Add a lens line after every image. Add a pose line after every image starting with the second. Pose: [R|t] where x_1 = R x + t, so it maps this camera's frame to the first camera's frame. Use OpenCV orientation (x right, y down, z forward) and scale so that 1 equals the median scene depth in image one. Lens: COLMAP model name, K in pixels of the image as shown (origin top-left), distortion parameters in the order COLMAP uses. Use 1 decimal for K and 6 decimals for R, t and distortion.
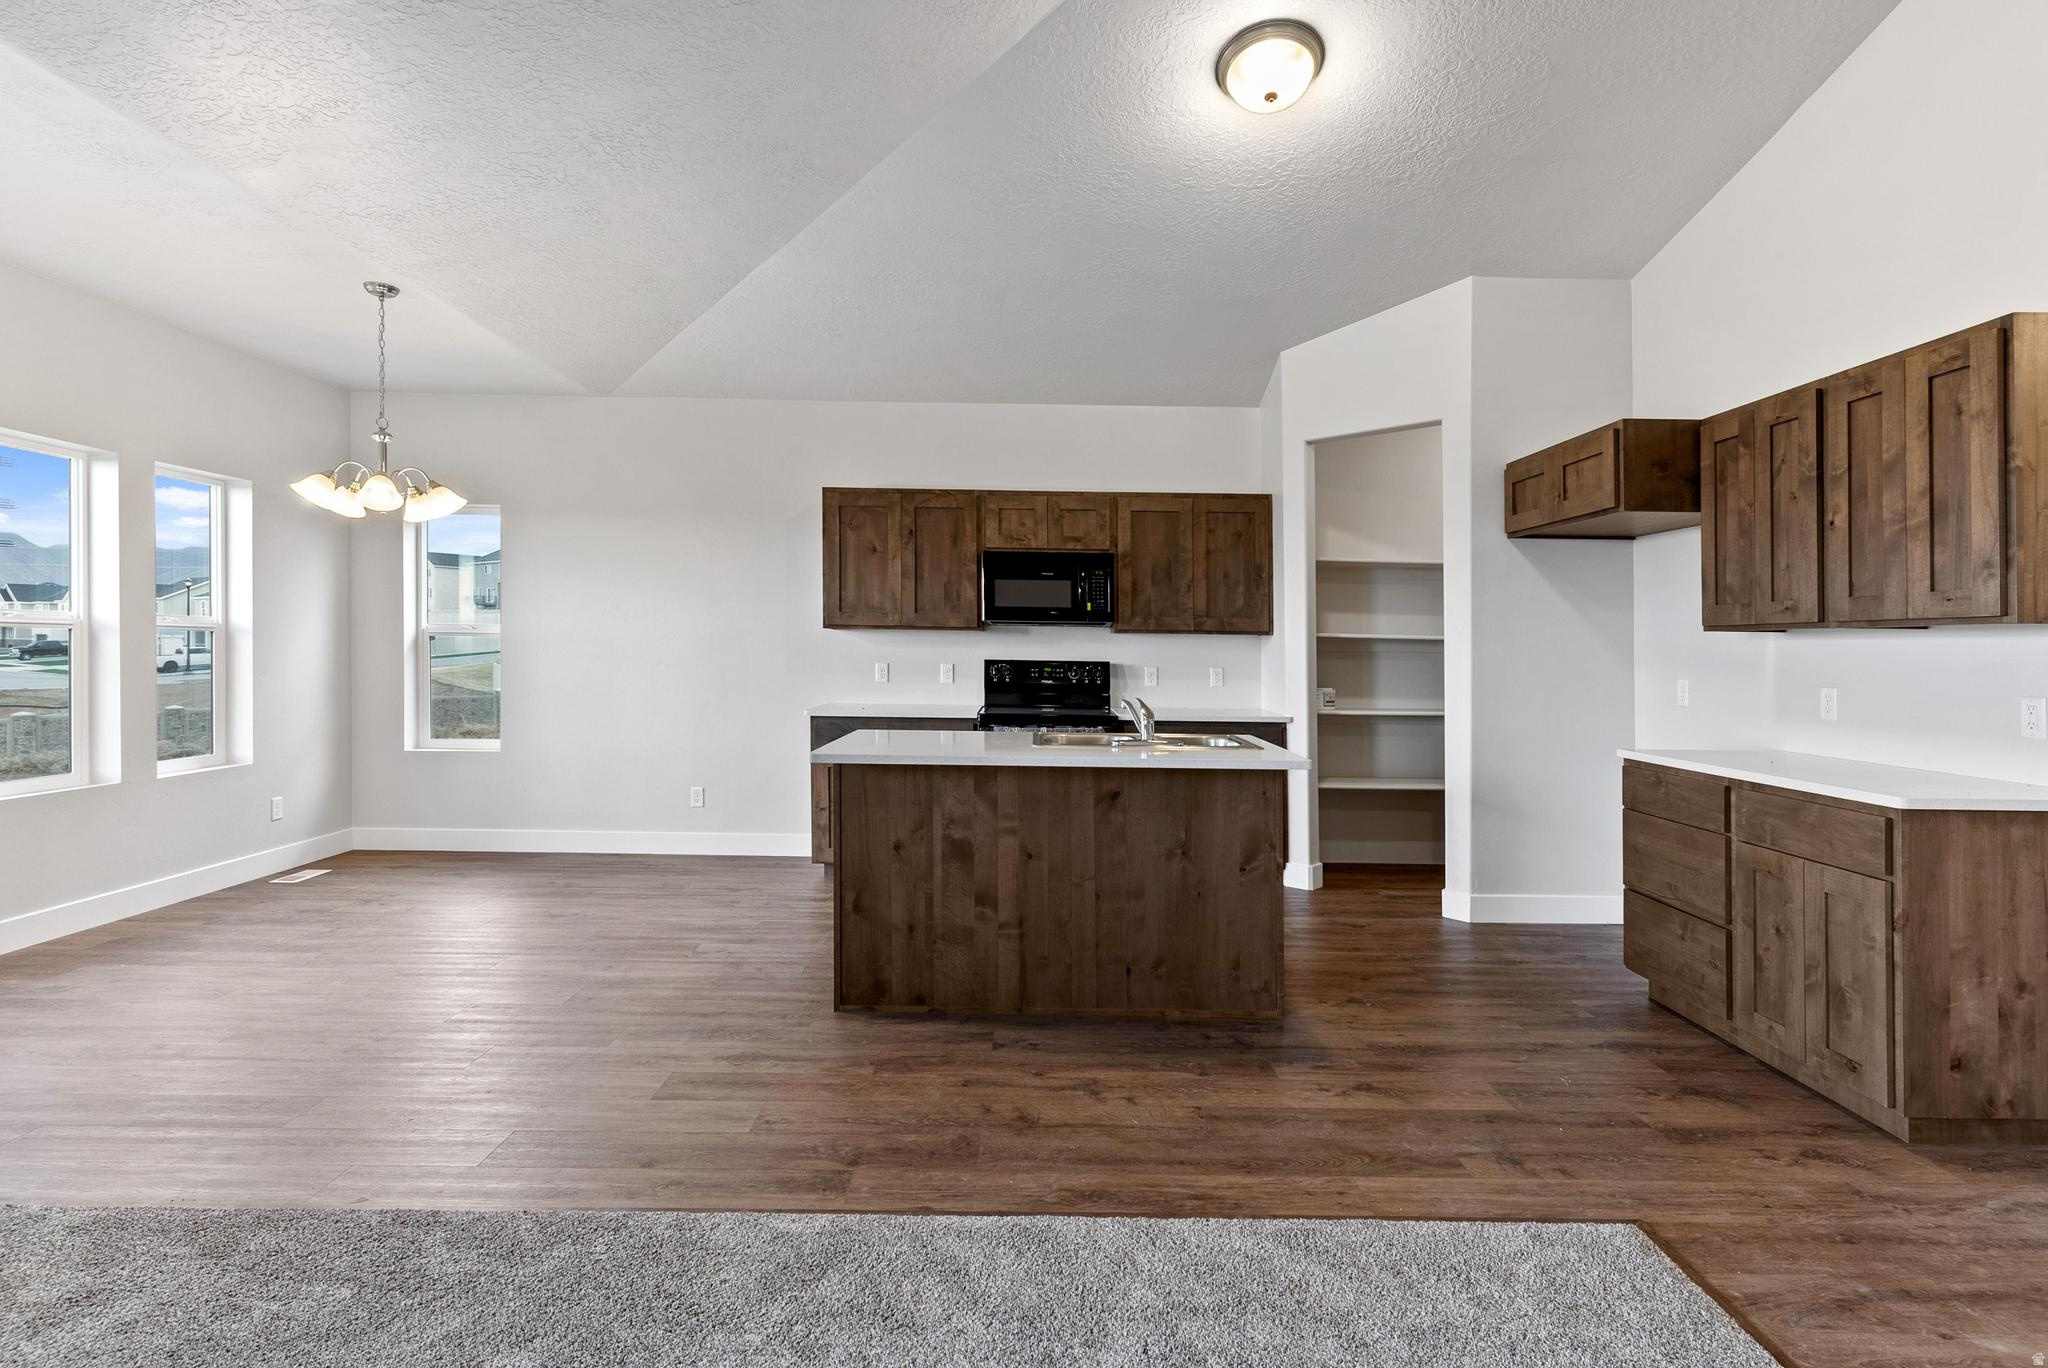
lens RADIAL K [[979.8, 0, 1026.1], [0, 979.8, 685.1], [0, 0, 1]] dist [0.001845, -0.001618]
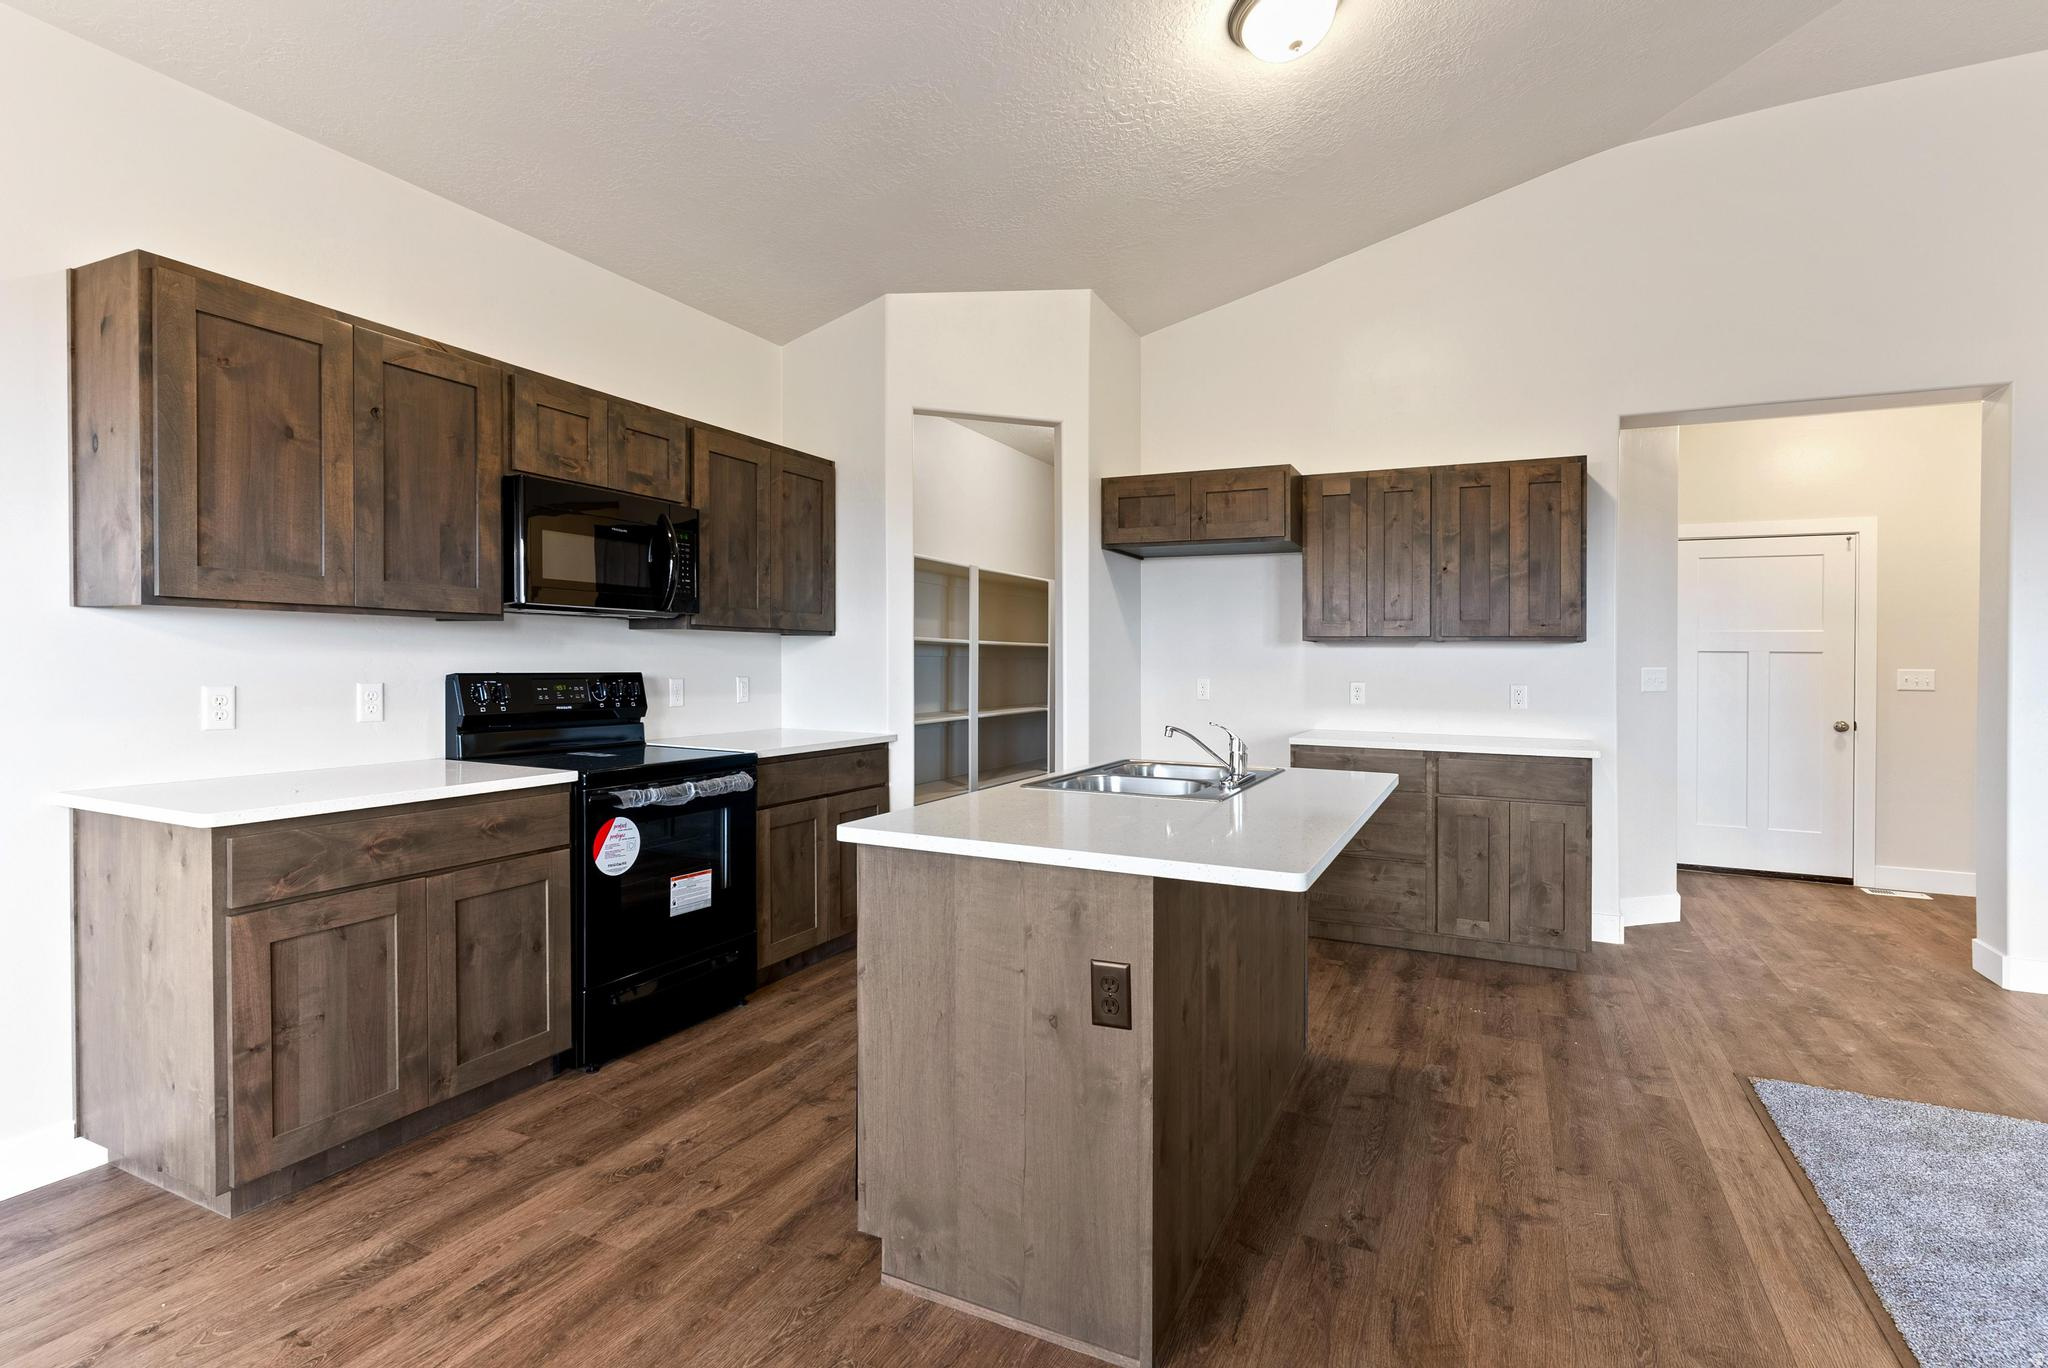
lens RADIAL K [[979.8, 0, 1024.6], [0, 979.8, 676.4], [0, 0, 1]] dist [0.001845, -0.001618]
pose [[0.438915, -0.025057, 0.898179, -0.413965], [0.028640, 0.999493, 0.013888, -0.024337], [-0.898072, 0.019628, 0.439410, 0.509583]]
